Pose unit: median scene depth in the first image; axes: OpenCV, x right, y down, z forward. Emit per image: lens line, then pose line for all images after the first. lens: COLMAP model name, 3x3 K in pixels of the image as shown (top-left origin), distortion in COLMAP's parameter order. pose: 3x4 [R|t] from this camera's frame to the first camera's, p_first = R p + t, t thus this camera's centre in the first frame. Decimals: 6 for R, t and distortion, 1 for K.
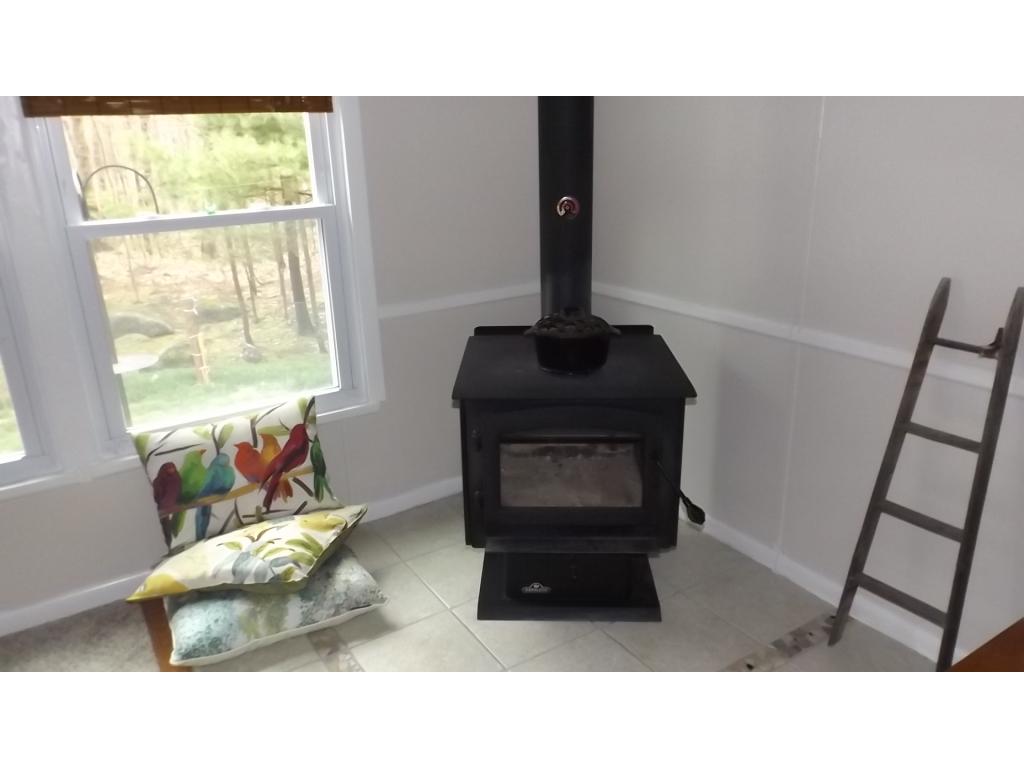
lens RADIAL K [[744.1, 0, 508.2], [0, 744.1, 383.1], [0, 0, 1]] dist [0.009242, -0.009943]
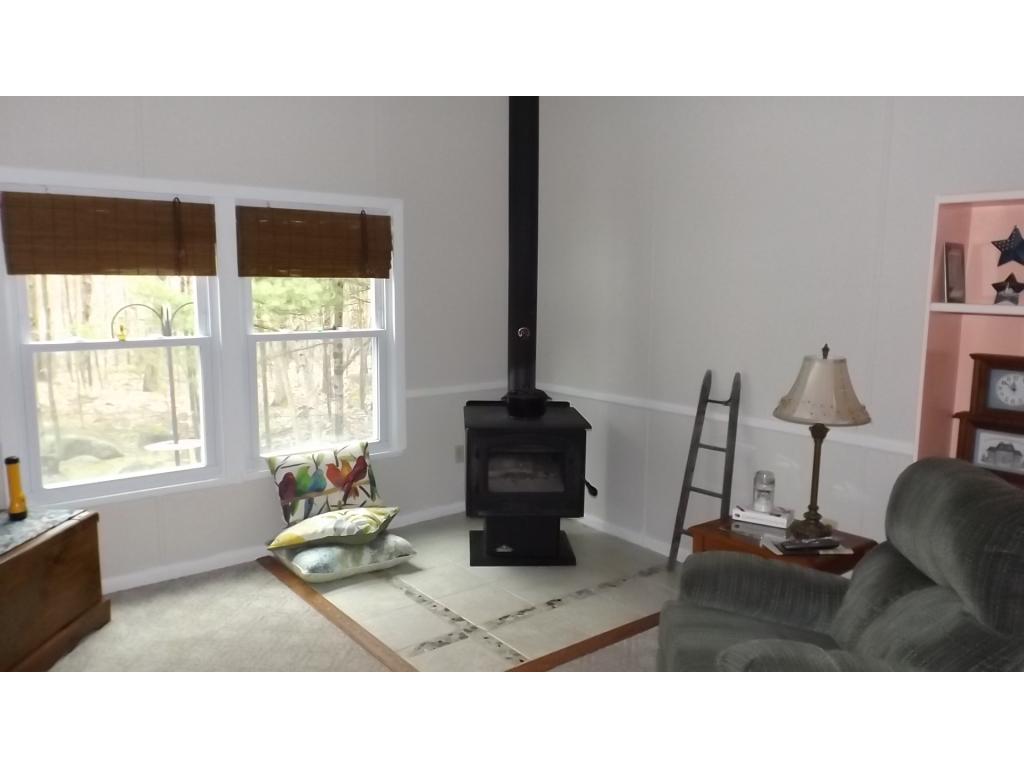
lens RADIAL K [[744.1, 0, 508.2], [0, 744.1, 383.1], [0, 0, 1]] dist [0.009242, -0.009943]
pose [[0.994296, 0.022875, 0.104174, -0.139292], [-0.002434, 0.981342, -0.192253, 0.228775], [-0.106628, 0.190903, 0.975800, -0.737277]]
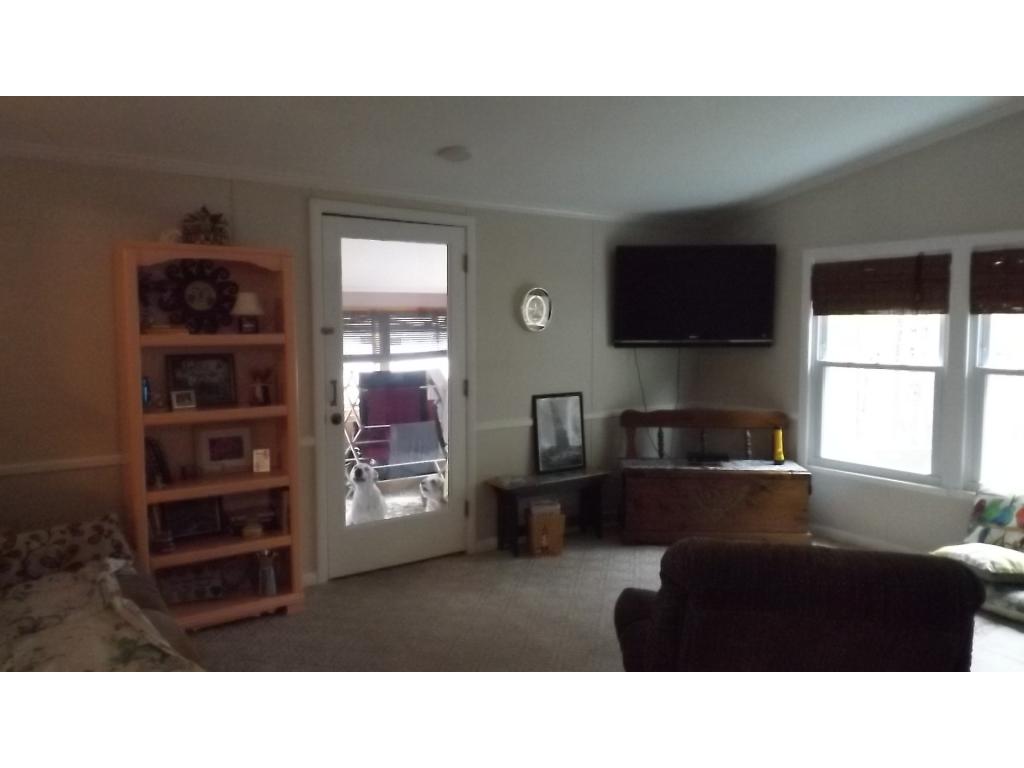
lens RADIAL K [[744.1, 0, 508.2], [0, 744.1, 383.1], [0, 0, 1]] dist [0.009242, -0.009943]
pose [[0.053583, 0.108102, -0.992695, 1.202953], [-0.324591, 0.942022, 0.085063, 0.061618], [0.944336, 0.317662, 0.085565, -0.307777]]
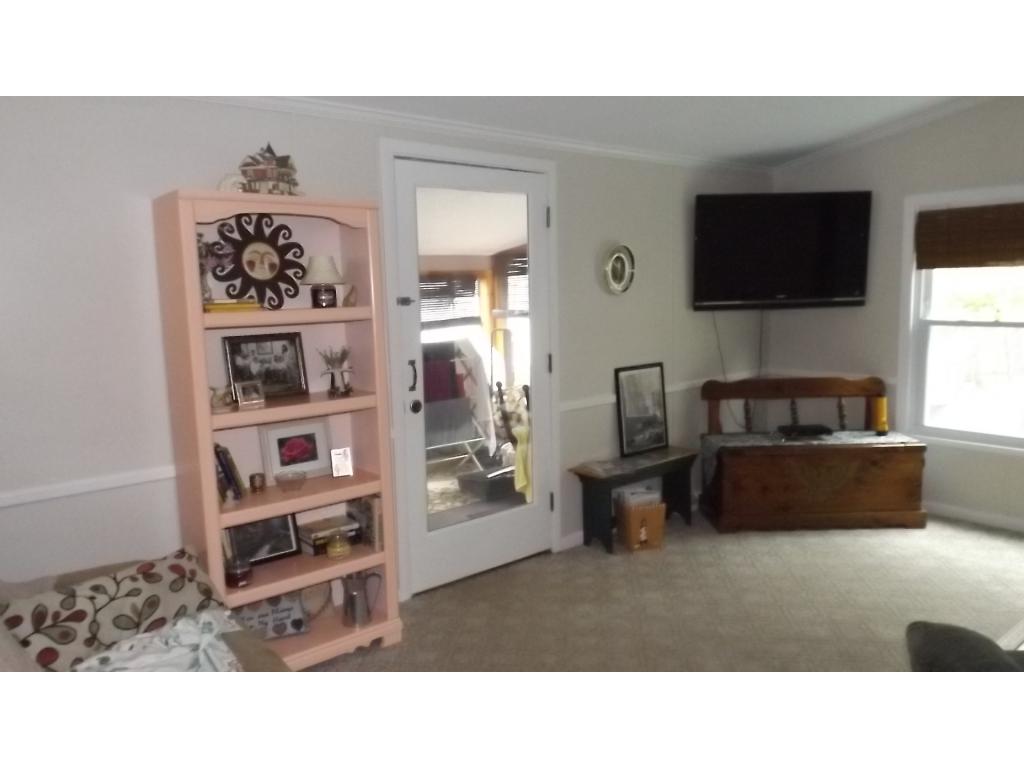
lens RADIAL K [[744.1, 0, 508.2], [0, 744.1, 383.1], [0, 0, 1]] dist [0.009242, -0.009943]
pose [[0.130763, 0.153173, -0.979510, 0.900245], [-0.300556, 0.947623, 0.108063, 0.165889], [0.944758, 0.280267, 0.169951, -0.605773]]
